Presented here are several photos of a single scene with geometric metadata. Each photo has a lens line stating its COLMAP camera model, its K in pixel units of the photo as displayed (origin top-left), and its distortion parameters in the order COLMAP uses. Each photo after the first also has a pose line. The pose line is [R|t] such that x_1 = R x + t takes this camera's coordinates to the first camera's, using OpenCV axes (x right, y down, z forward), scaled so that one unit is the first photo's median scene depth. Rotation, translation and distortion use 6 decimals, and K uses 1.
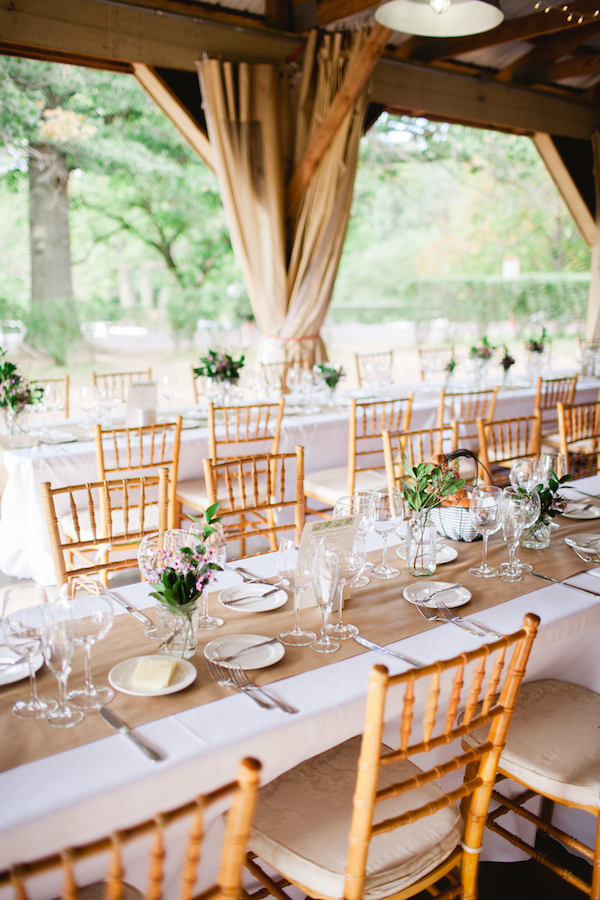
lens RADIAL K [[879.7, 0, 301.3], [0, 879.7, 441.3], [0, 0, 1]] dist [-0.077317, 0.038594]
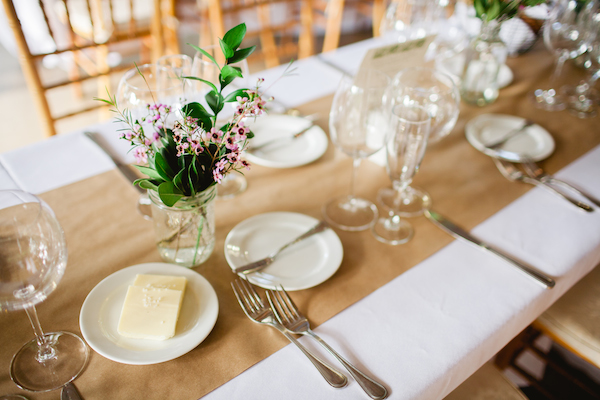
lens RADIAL K [[586.5, 0, 300.0], [0, 586.5, 200.0], [0, 0, 1]] dist [-0.077317, 0.038594]
pose [[0.997797, 0.001937, 0.066306, -0.084258], [-0.030153, 0.903578, 0.427360, 0.008487], [-0.059085, -0.428418, 0.901647, 0.609145]]
